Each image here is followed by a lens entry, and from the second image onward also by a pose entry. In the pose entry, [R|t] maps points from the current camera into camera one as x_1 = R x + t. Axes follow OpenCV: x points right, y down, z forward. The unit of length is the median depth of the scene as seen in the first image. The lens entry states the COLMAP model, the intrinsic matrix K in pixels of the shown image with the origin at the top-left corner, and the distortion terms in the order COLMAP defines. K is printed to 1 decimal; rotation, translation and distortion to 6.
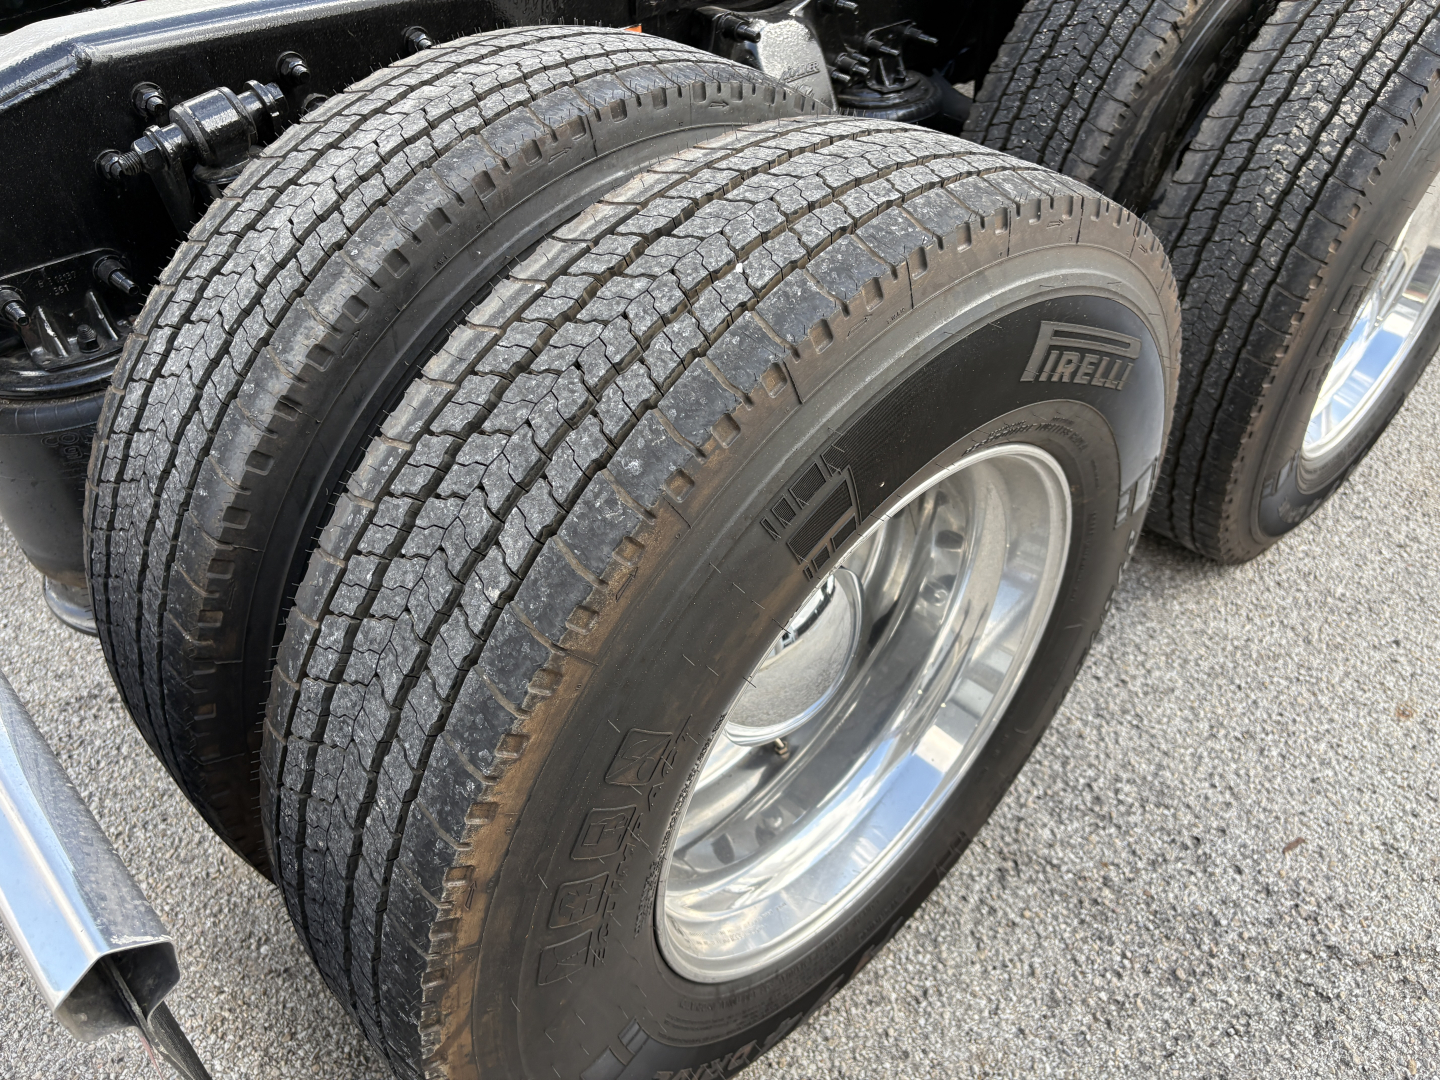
lens RADIAL K [[1121.6, 0, 718.4], [0, 1121.6, 525.8], [0, 0, 1]] dist [0.040367, -0.056272]
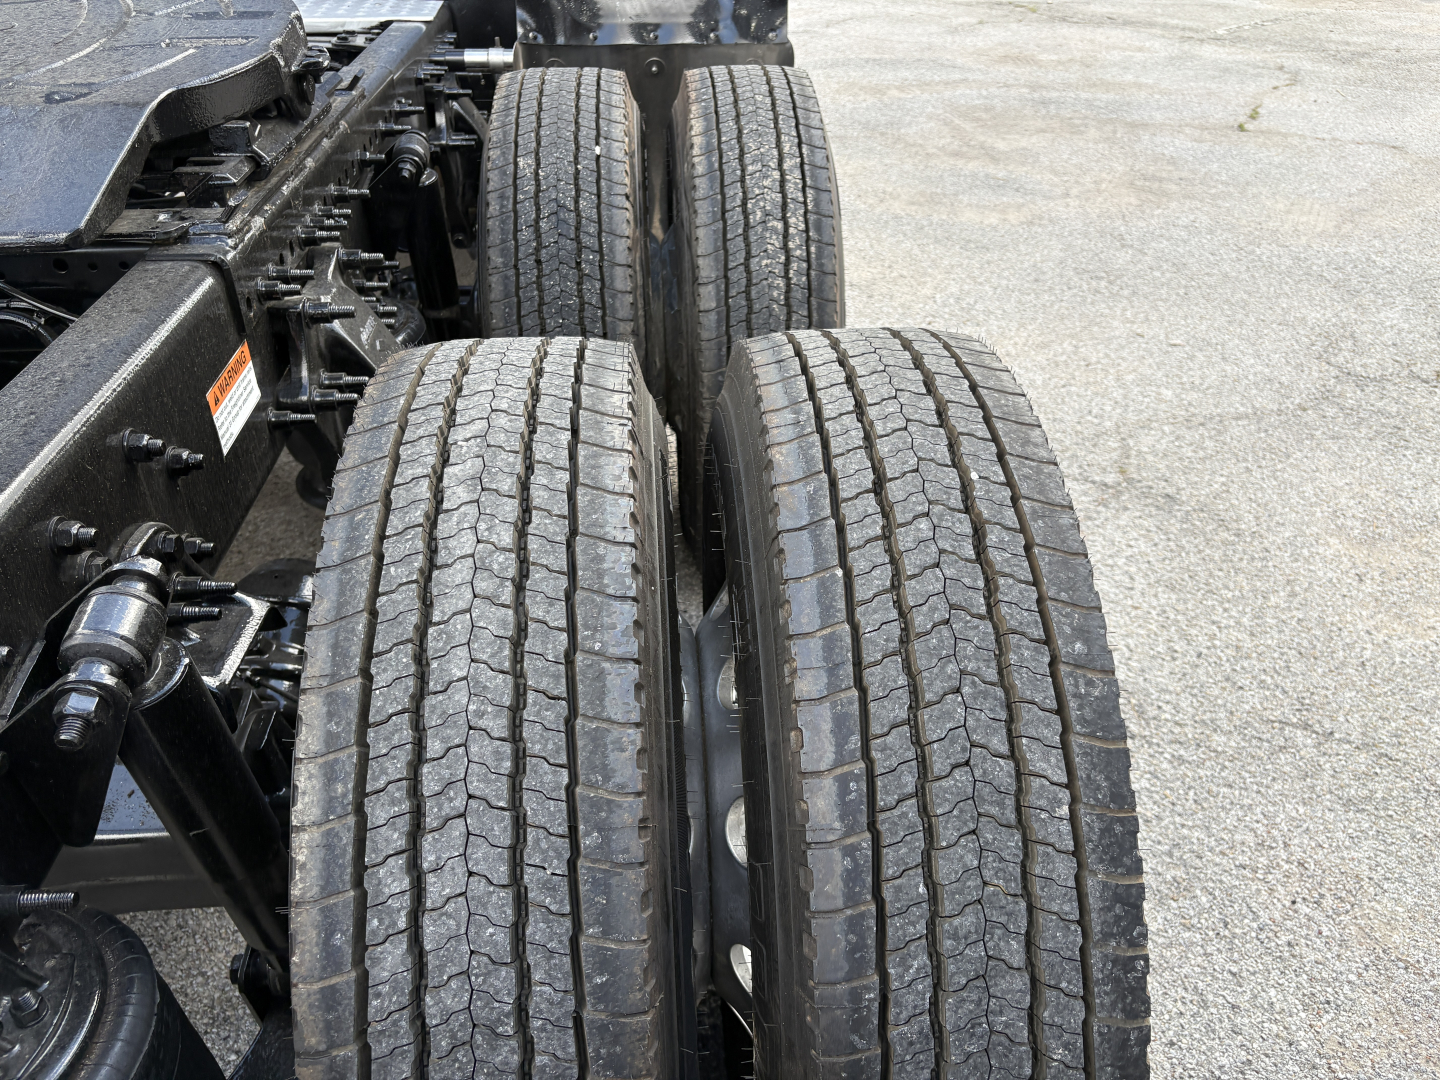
lens RADIAL K [[1121.6, 0, 732.7], [0, 1121.6, 540.3], [0, 0, 1]] dist [0.040367, -0.056272]
pose [[0.638915, -0.440396, 0.630745, -0.484107], [0.495792, 0.862653, 0.100103, -0.216624], [-0.588199, 0.248761, 0.769506, 0.126915]]
